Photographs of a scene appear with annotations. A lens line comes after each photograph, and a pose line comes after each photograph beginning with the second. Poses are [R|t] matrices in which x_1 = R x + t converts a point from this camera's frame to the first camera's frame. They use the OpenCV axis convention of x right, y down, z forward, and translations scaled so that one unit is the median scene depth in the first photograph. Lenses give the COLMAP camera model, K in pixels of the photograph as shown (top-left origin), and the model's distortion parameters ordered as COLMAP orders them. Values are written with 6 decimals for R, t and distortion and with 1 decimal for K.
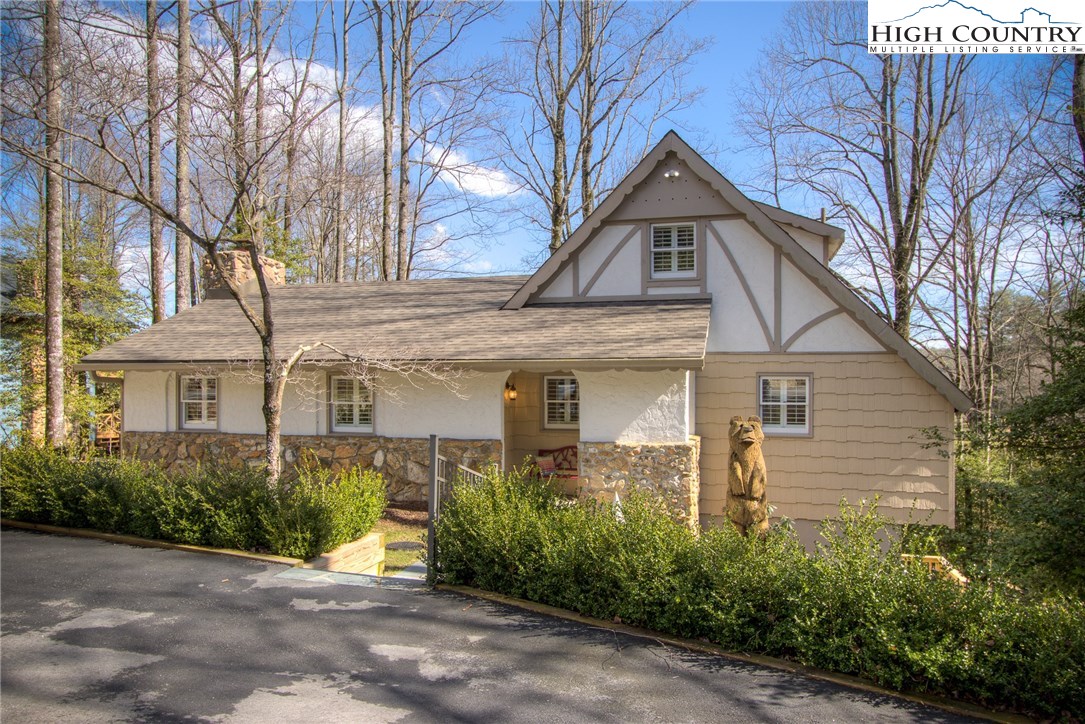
lens RADIAL K [[745.5, 0, 543.9], [0, 745.5, 365.0], [0, 0, 1]] dist [0.025775, -0.009867]
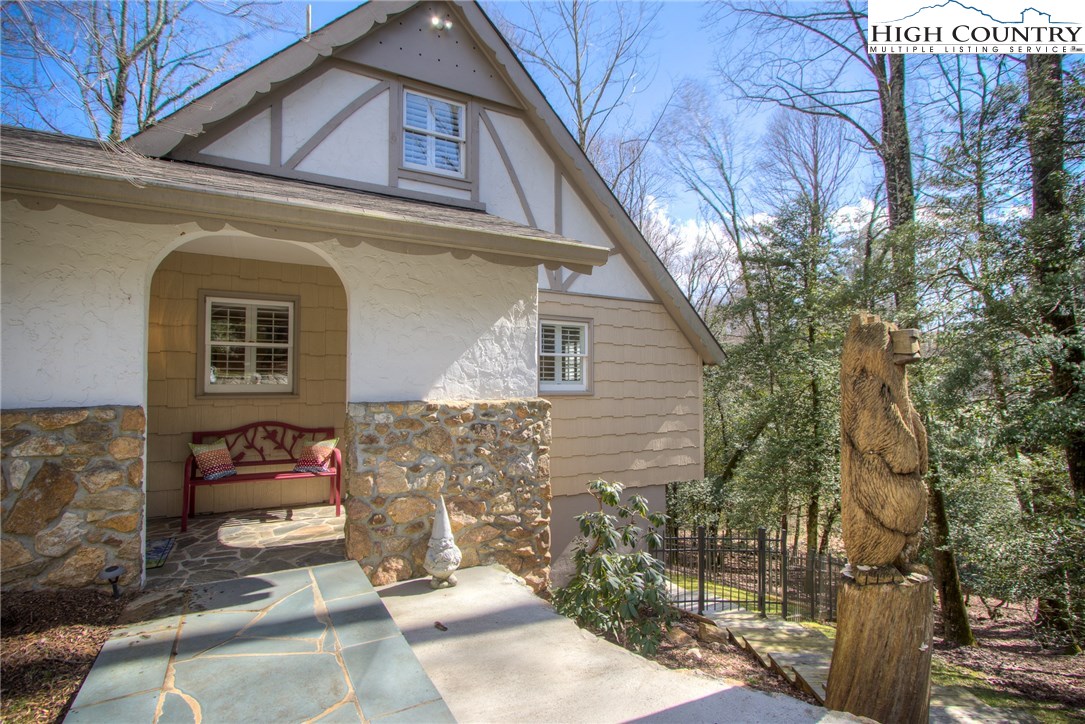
lens RADIAL K [[490.9, 0, 502.4], [0, 490.9, 366.6], [0, 0, 1]] dist [0.022442, -0.001024]
pose [[0.738508, 0.028788, 0.673630, -0.098428], [-0.012164, 0.999494, -0.029378, 0.088187], [-0.674135, 0.013502, 0.738484, 0.699770]]
